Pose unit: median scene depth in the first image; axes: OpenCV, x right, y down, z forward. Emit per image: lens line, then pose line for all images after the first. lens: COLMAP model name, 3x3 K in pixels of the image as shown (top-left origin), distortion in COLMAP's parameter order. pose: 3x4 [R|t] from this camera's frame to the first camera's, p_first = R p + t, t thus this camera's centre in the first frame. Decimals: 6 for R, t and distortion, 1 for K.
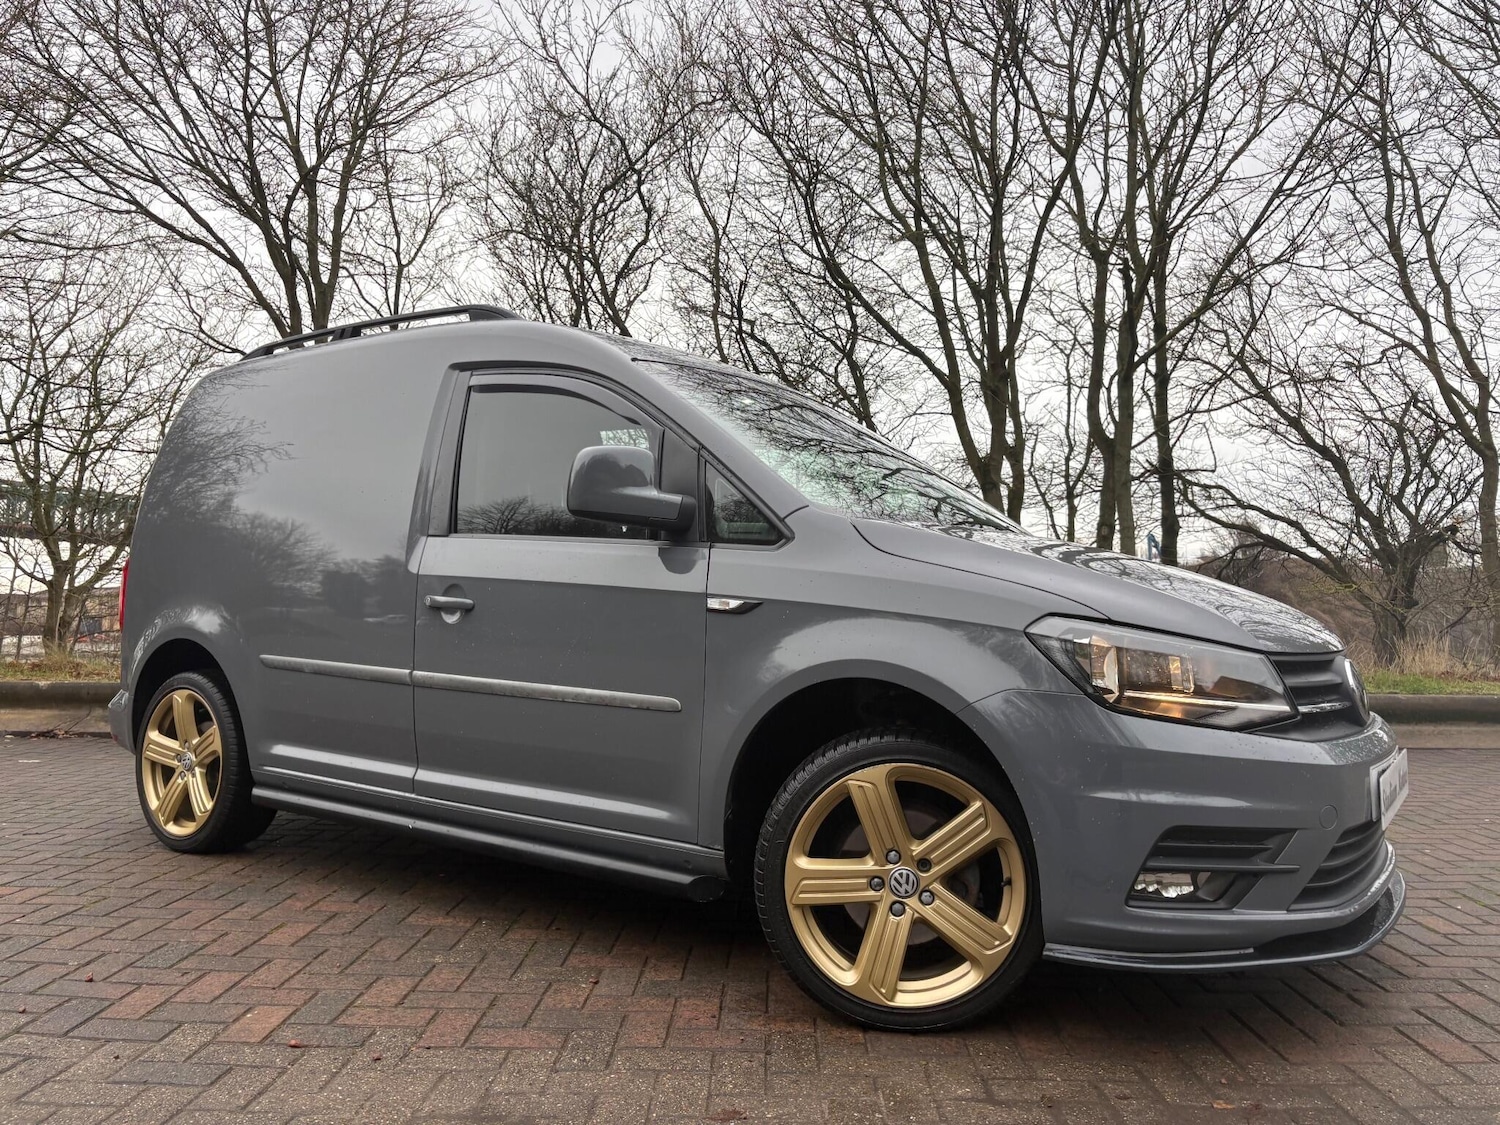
lens RADIAL K [[1096.3, 0, 745.8], [0, 1096.3, 567.3], [0, 0, 1]] dist [0.048721, -0.054775]
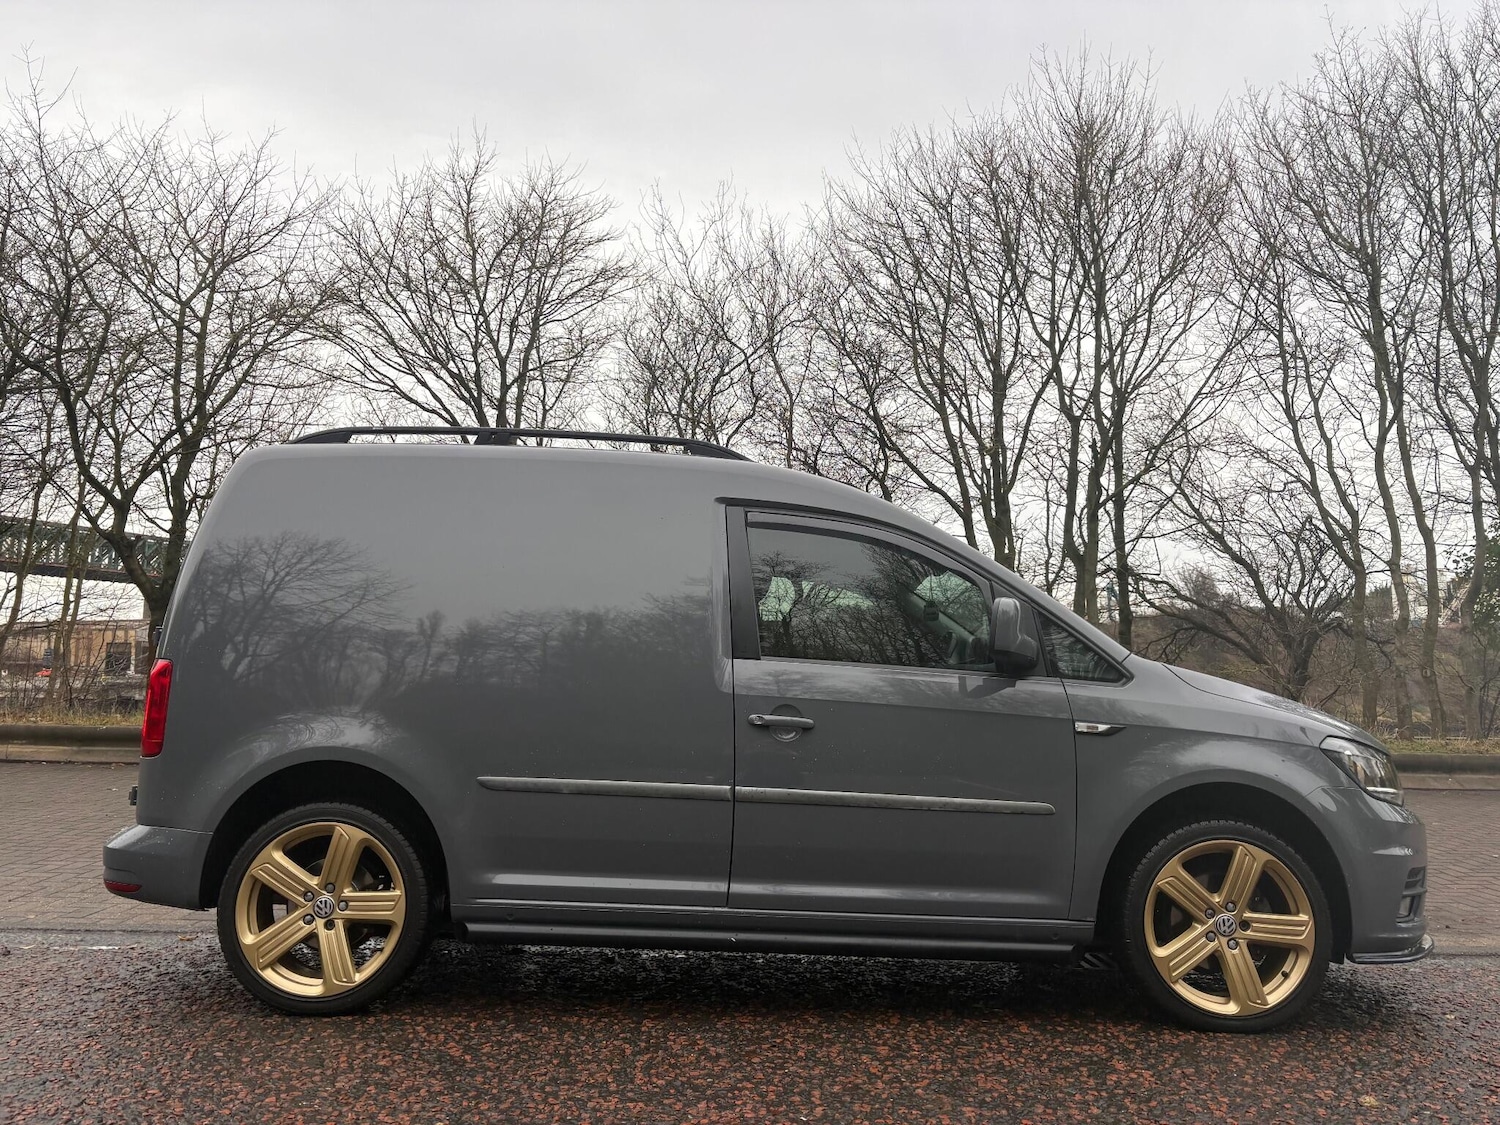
lens RADIAL K [[1099.2, 0, 744.6], [0, 1099.2, 563.4], [0, 0, 1]] dist [0.047366, -0.053302]
pose [[0.999377, 0.014133, 0.032333, -0.334076], [-0.012896, 0.999190, -0.038125, -0.128820], [-0.032846, 0.037684, 0.998750, -0.897513]]
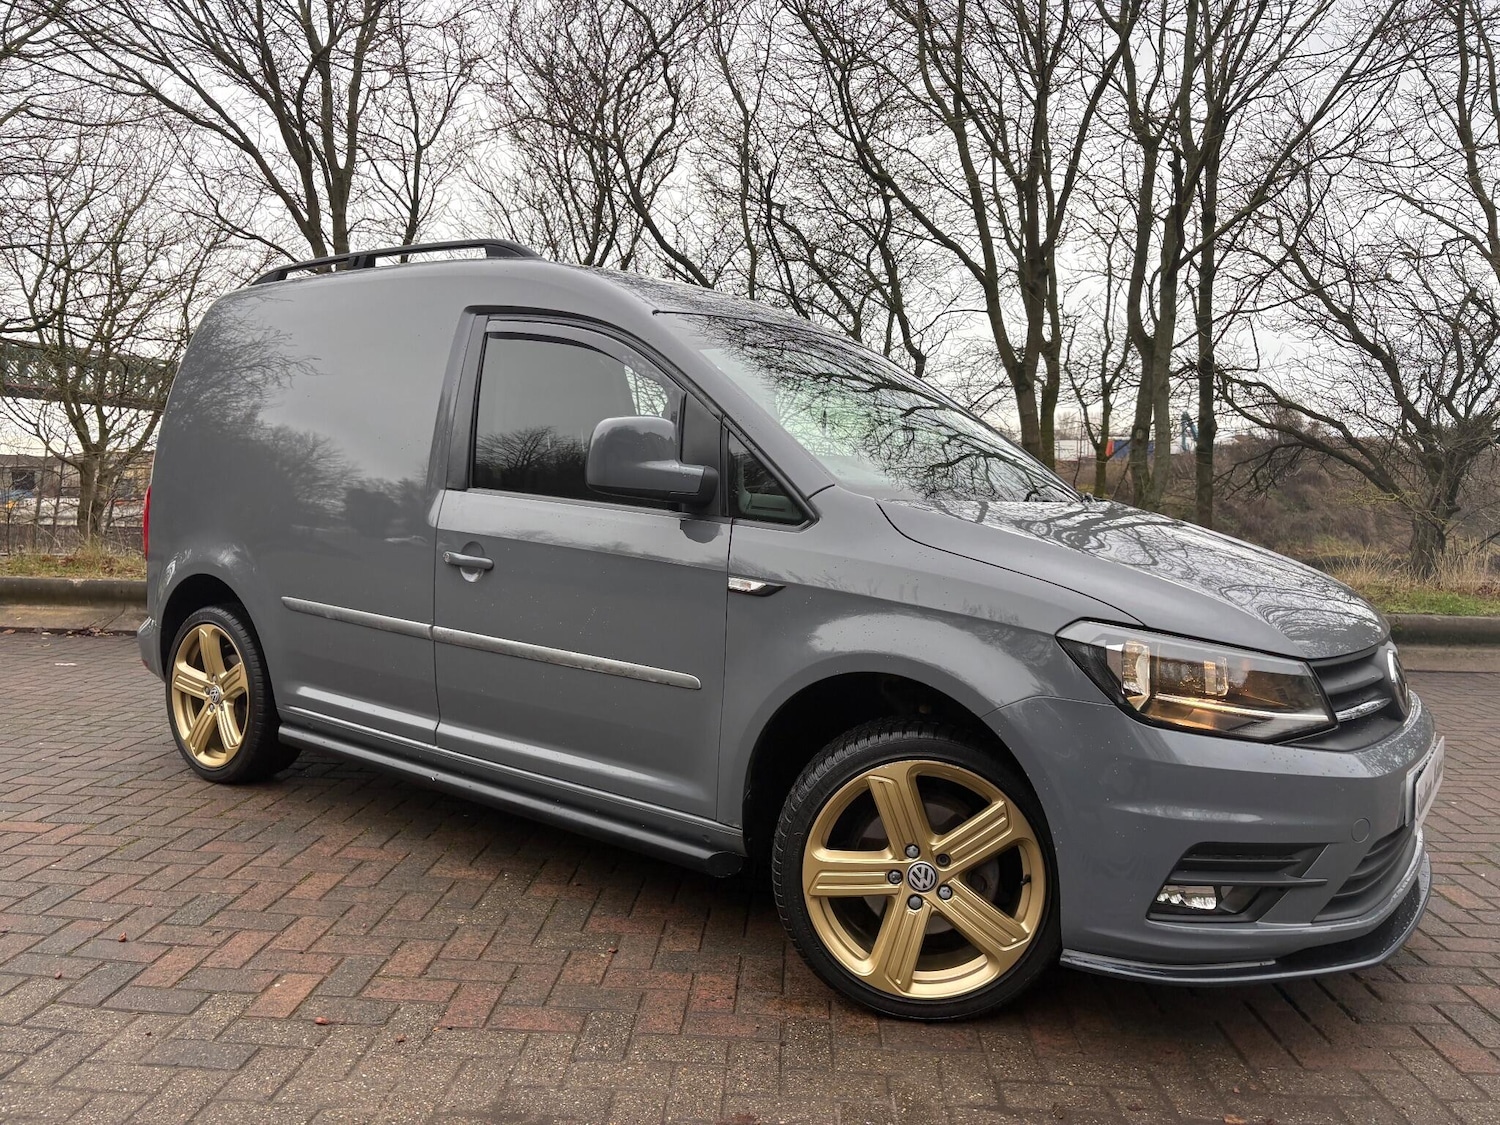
lens RADIAL K [[1092.9, 0, 741.9], [0, 1092.9, 556.7], [0, 0, 1]] dist [0.055411, -0.058836]
pose [[0.999546, 0.015123, -0.026070, 0.001391], [-0.012219, 0.994059, 0.108150, -0.069022], [0.027551, -0.107782, 0.993793, 0.024732]]
